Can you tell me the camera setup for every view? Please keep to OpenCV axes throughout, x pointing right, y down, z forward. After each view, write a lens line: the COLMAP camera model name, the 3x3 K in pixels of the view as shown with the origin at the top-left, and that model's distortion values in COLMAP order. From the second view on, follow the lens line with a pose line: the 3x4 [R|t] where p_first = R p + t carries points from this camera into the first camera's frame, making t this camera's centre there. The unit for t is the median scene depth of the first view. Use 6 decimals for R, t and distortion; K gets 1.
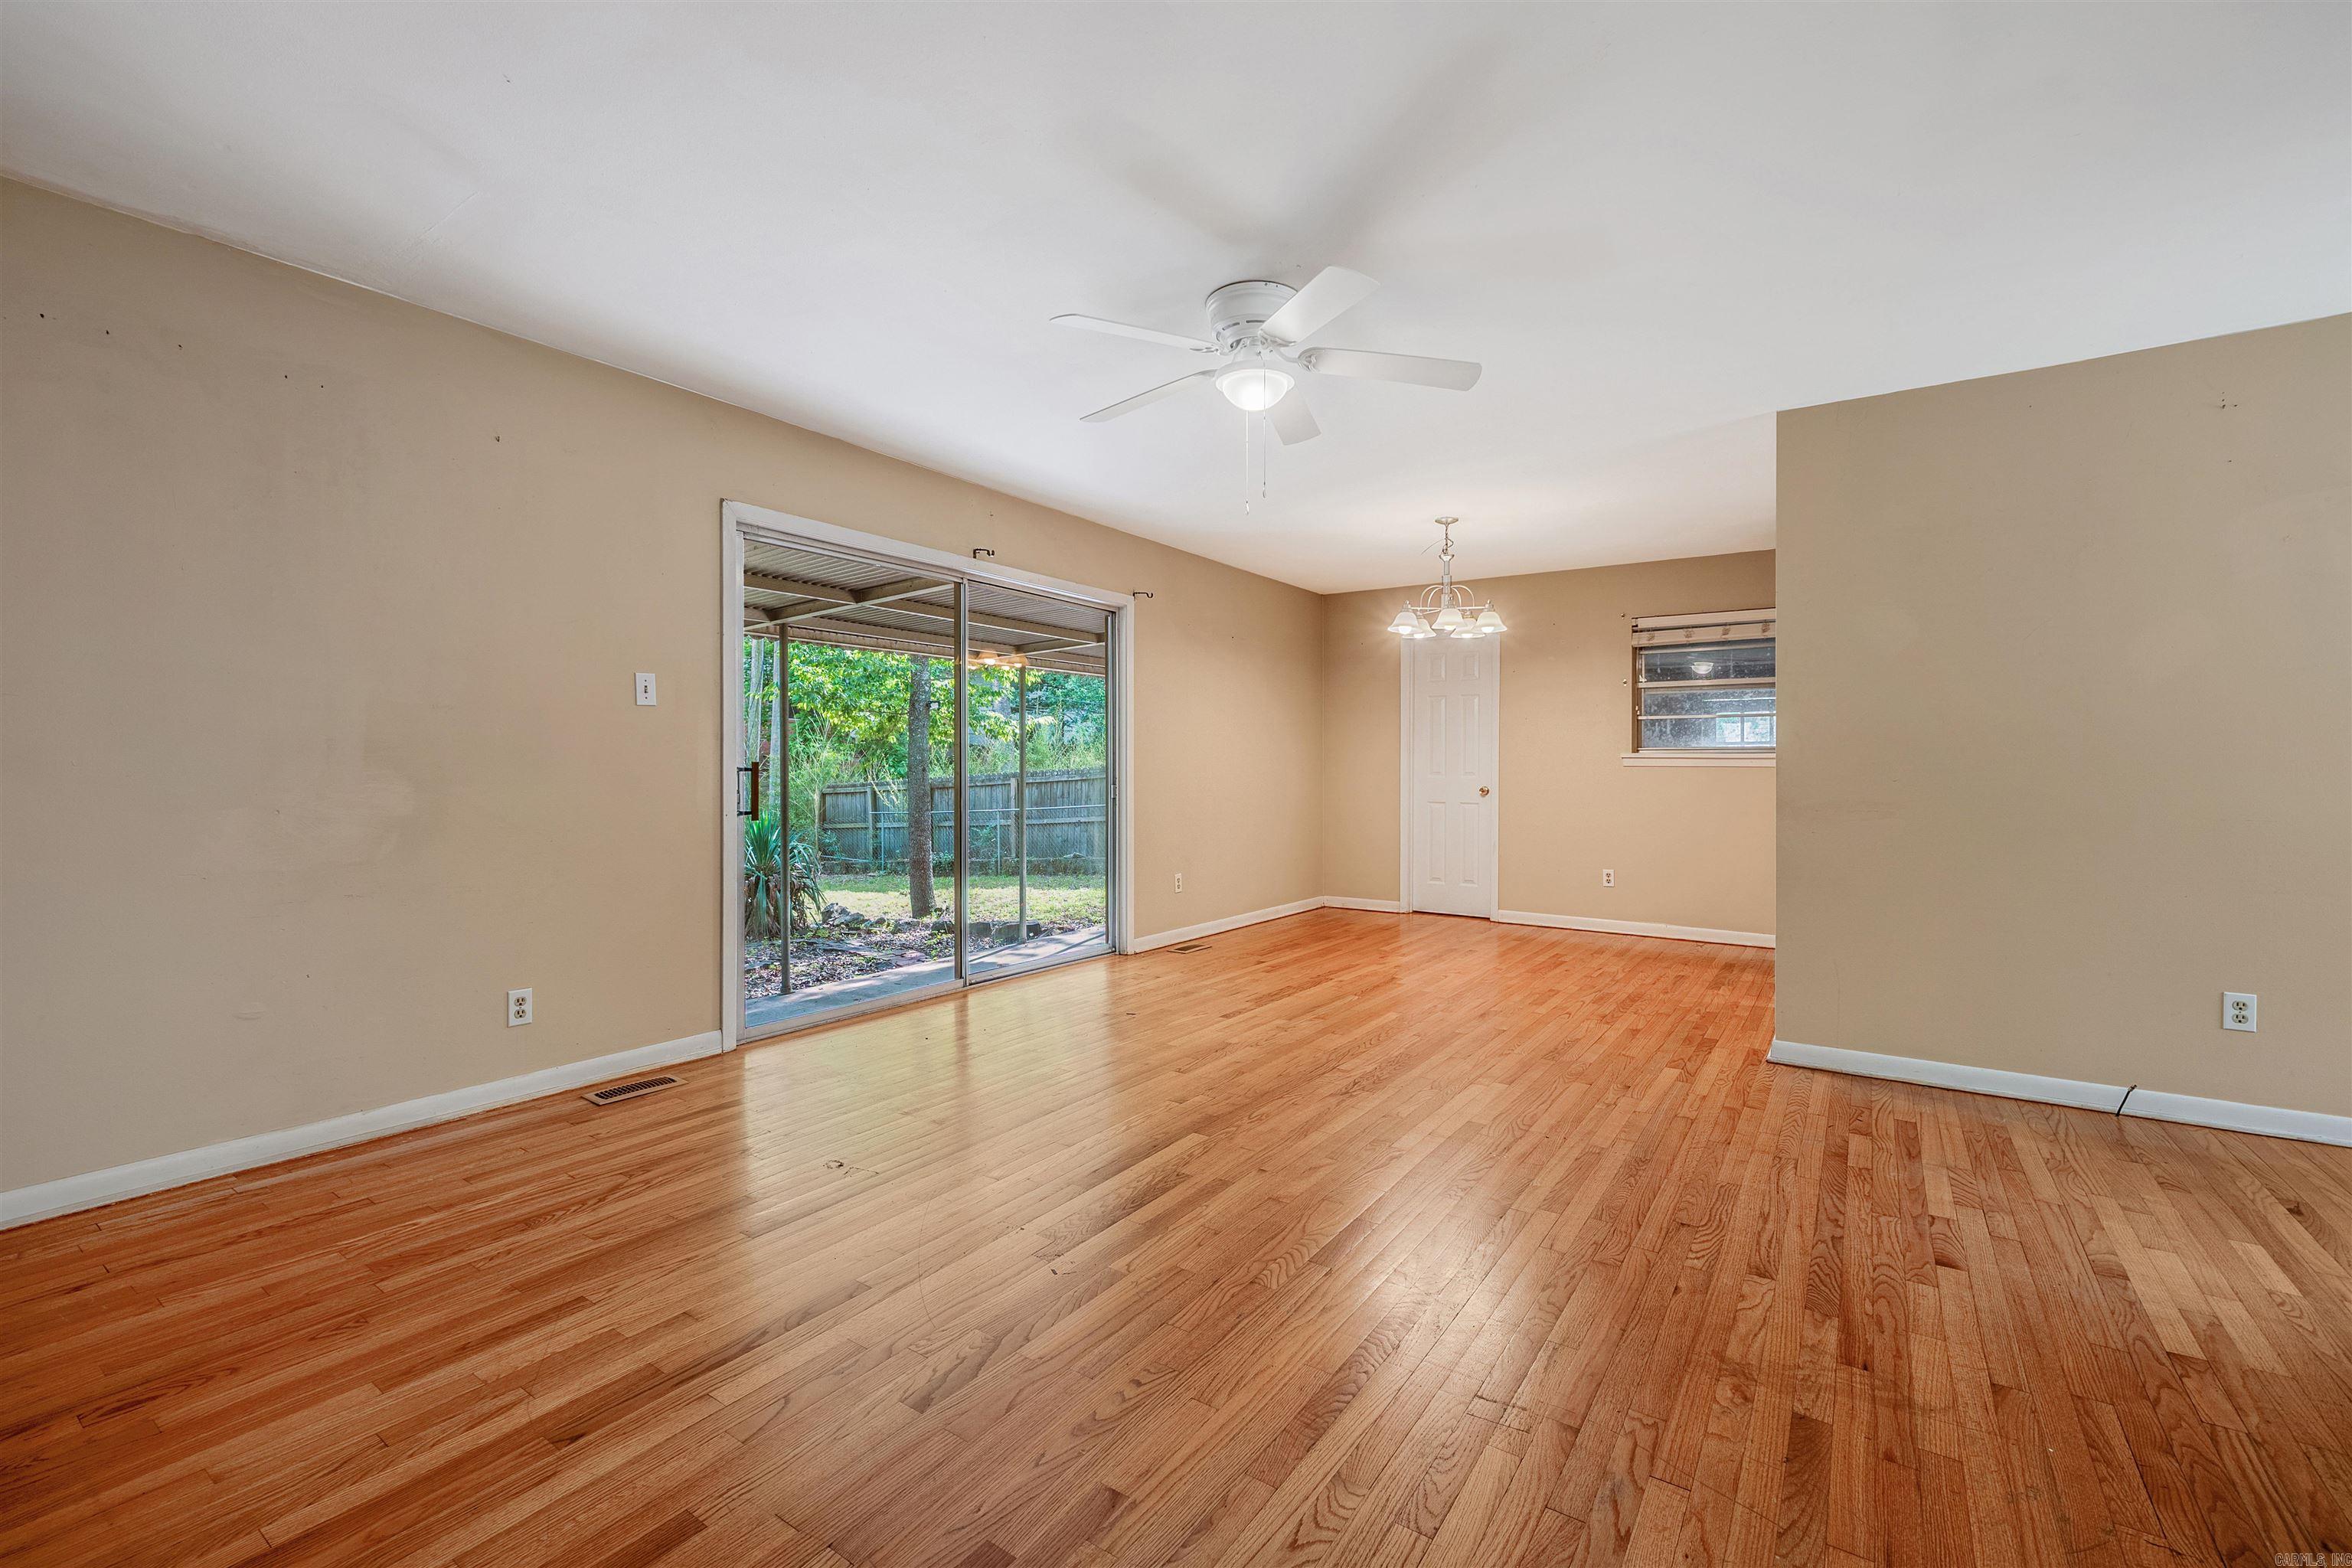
lens RADIAL K [[999.1, 0, 1172.9], [0, 999.1, 769.9], [0, 0, 1]] dist [-0.006669, -0.000322]
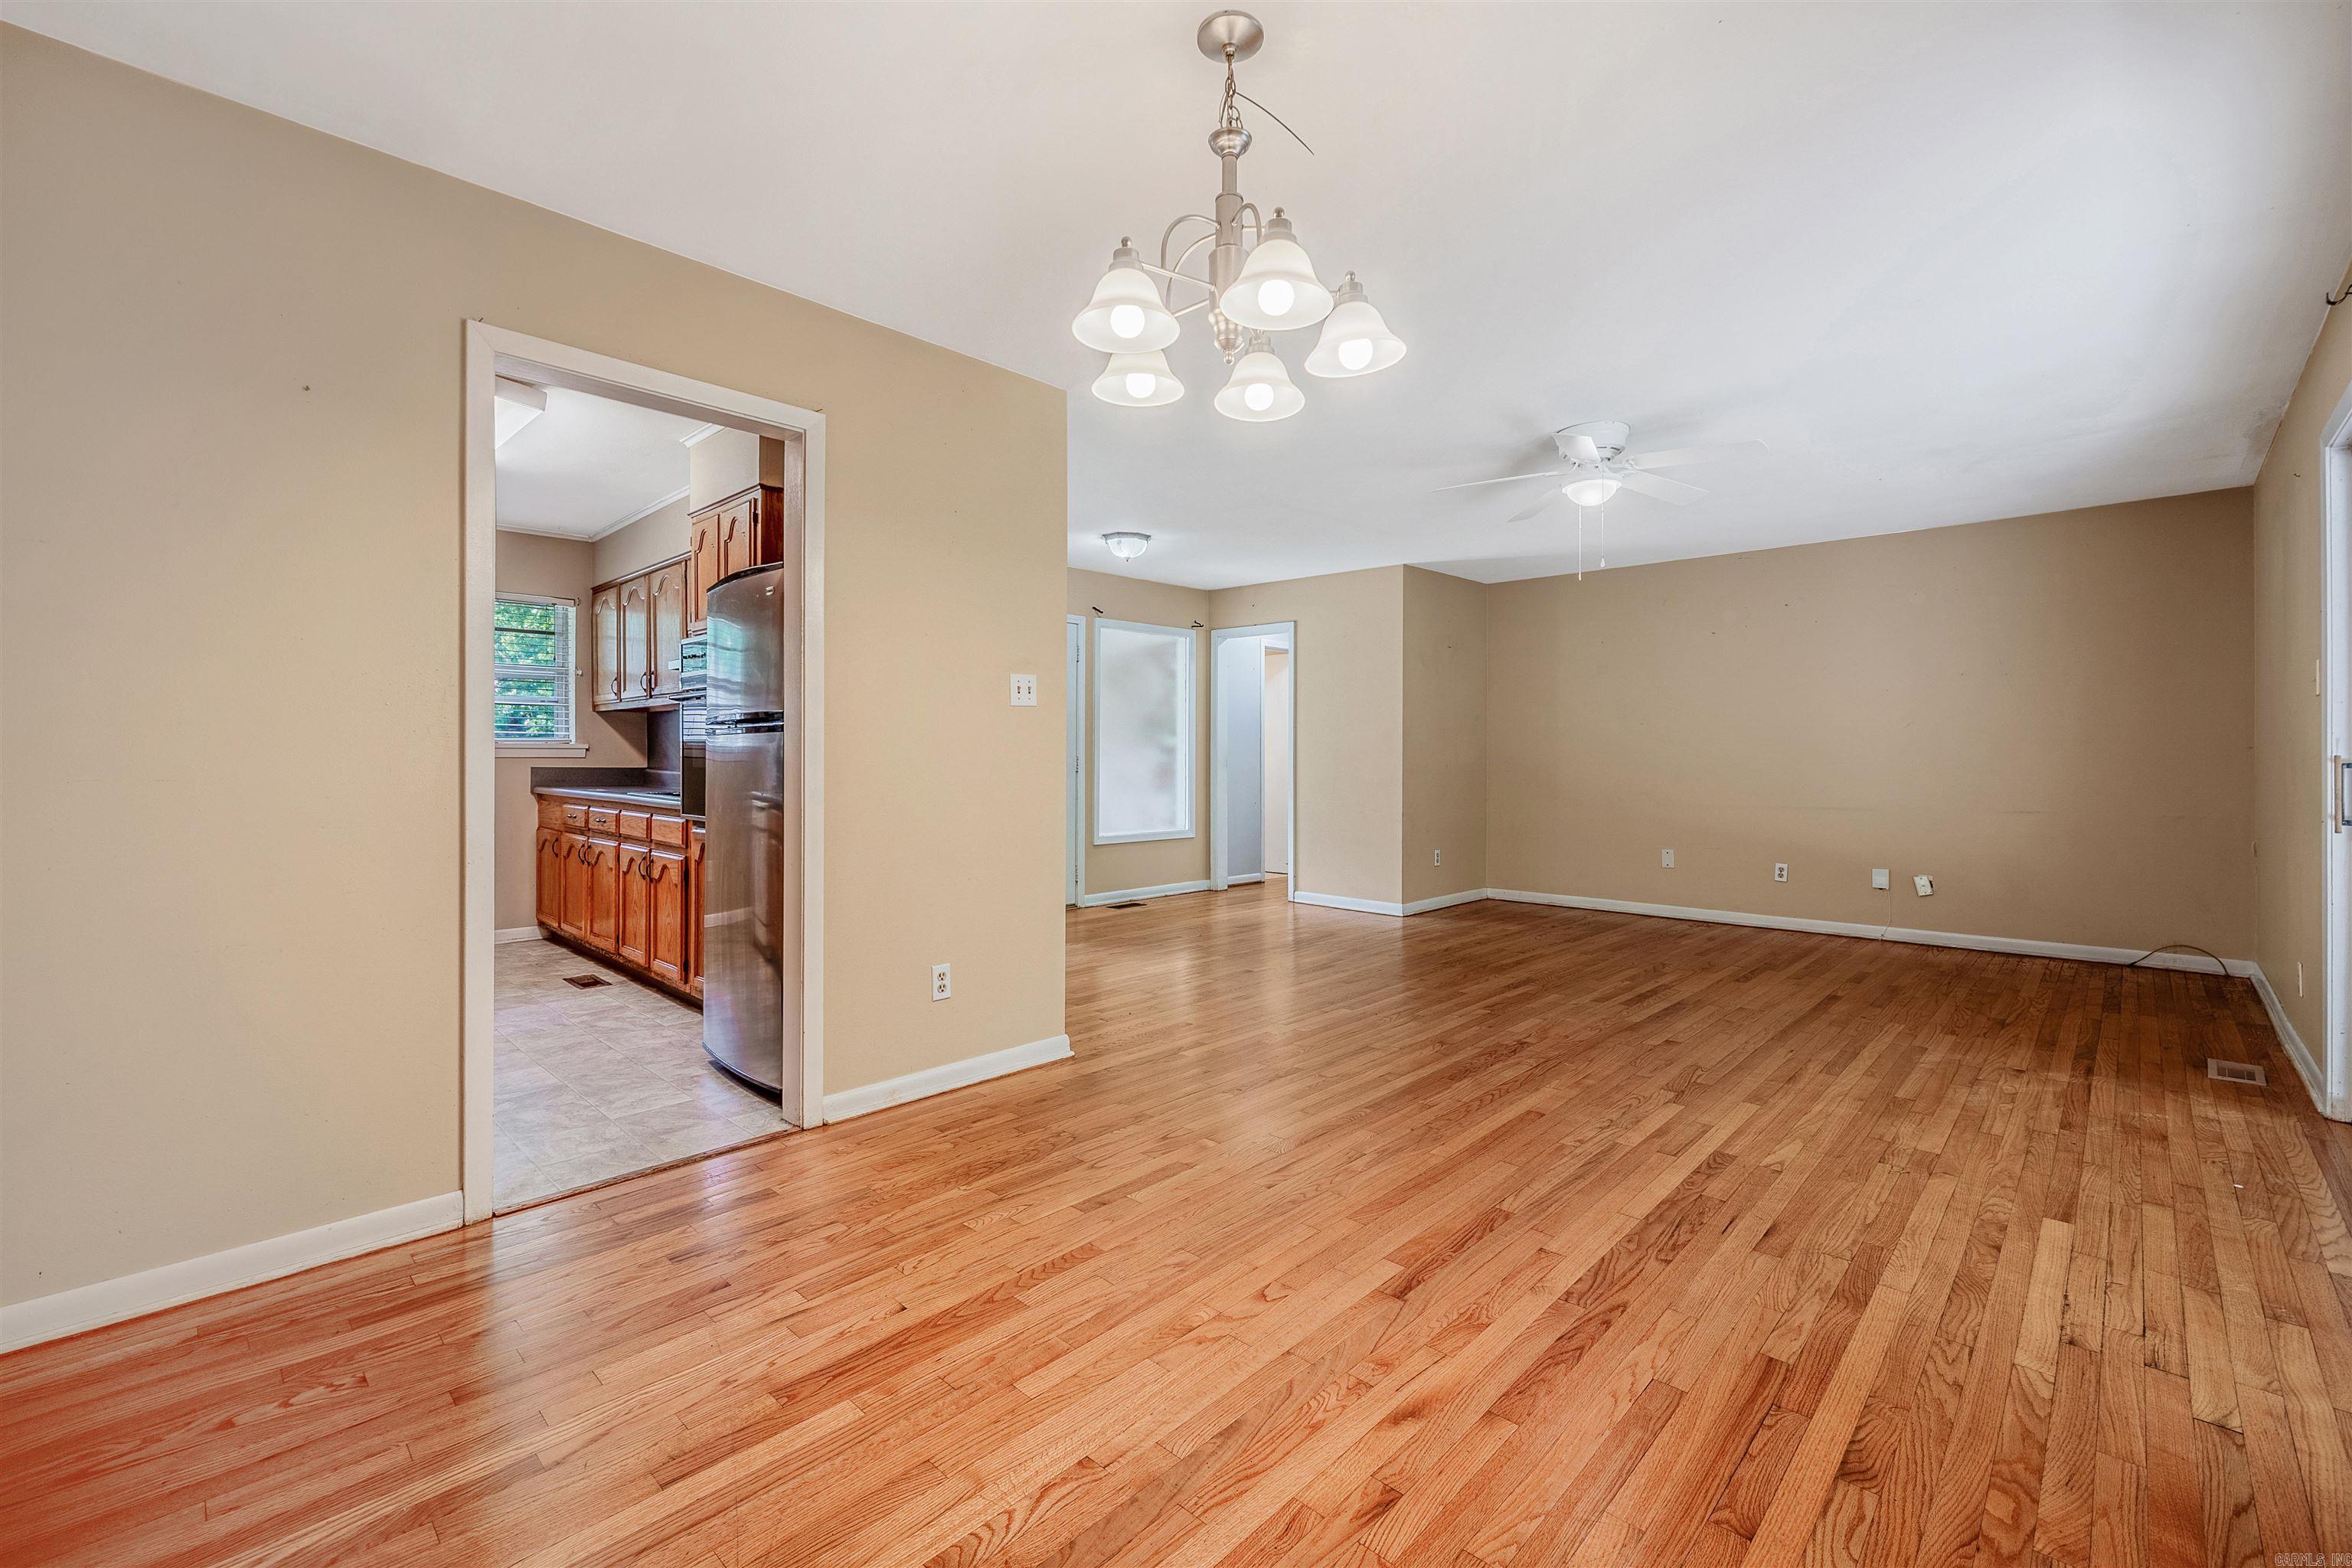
lens RADIAL K [[999.1, 0, 1167.8], [0, 999.1, 758.3], [0, 0, 1]] dist [-0.006669, -0.000322]
pose [[-0.986510, -0.005864, 0.163599, 0.401815], [-0.005140, 0.999975, 0.004846, -0.005704], [-0.163623, 0.003939, -0.986515, 2.260798]]
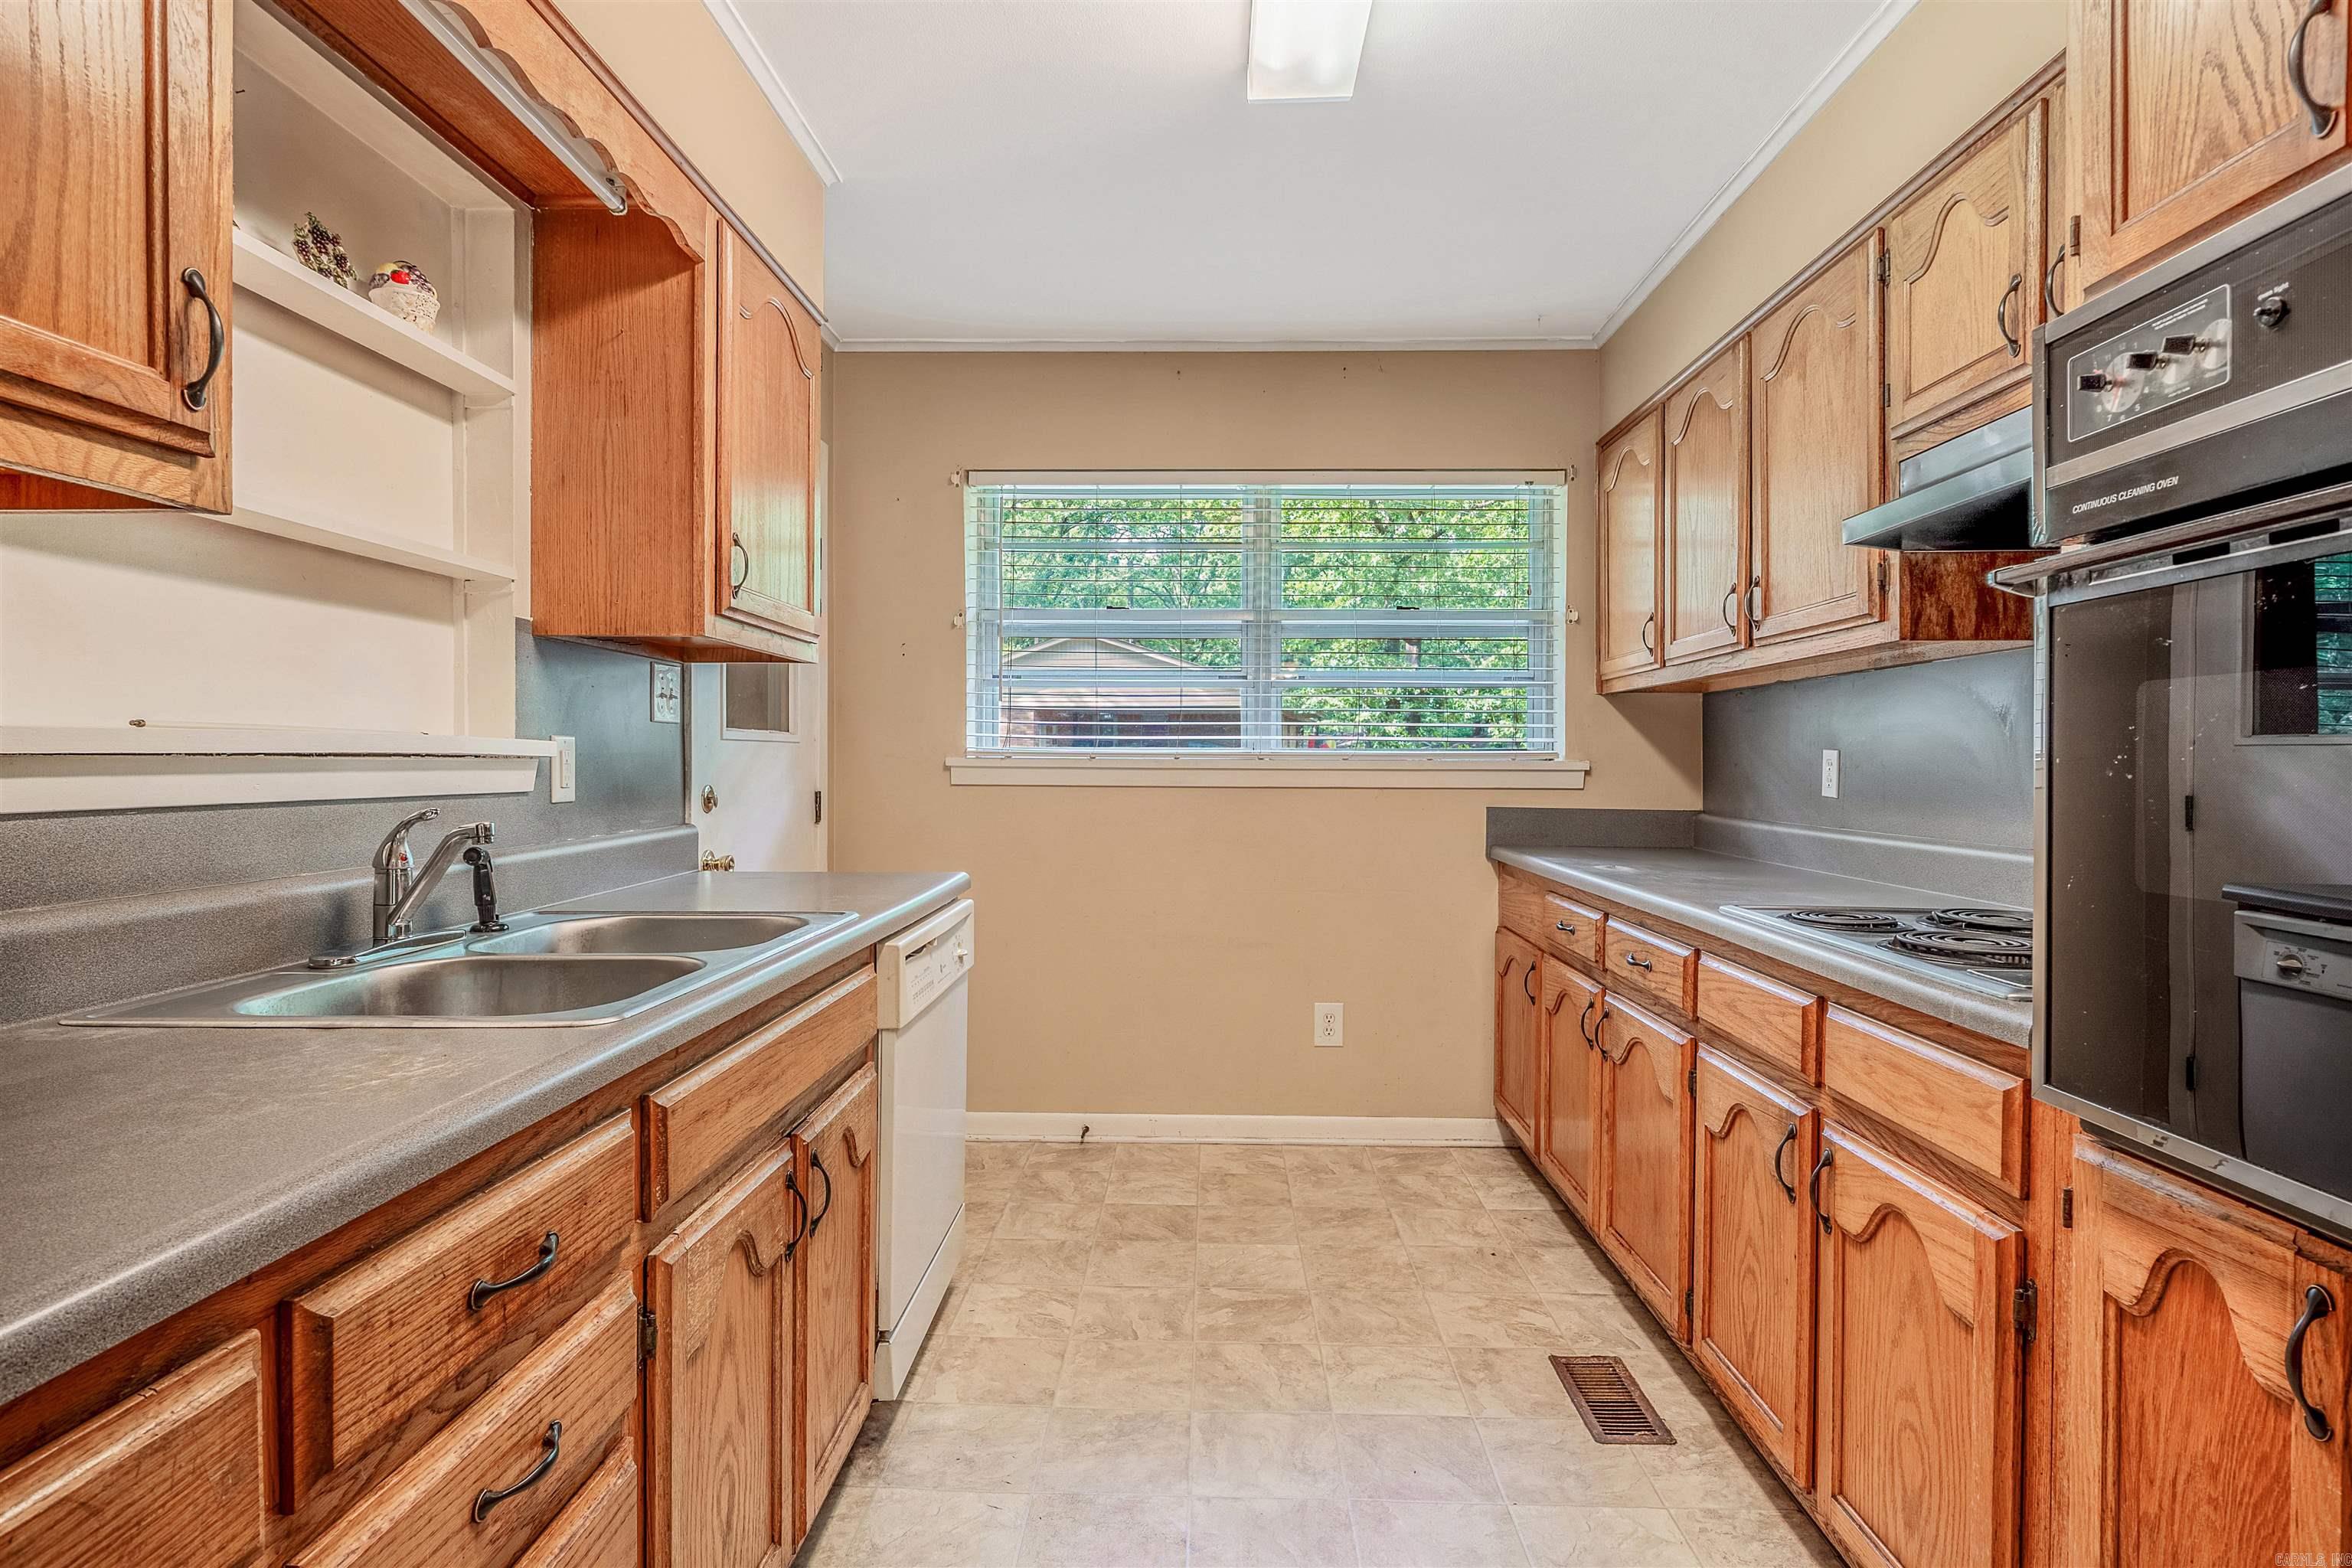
lens RADIAL K [[1213.0, 0, 1174.7], [0, 1213.0, 773.5], [0, 0, 1]] dist [0.020948, 0.000368]
pose [[-0.547352, -0.012142, 0.836814, 0.710057], [-0.002975, 0.999917, 0.012563, -0.012125], [-0.836897, 0.004387, -0.547343, 1.912636]]
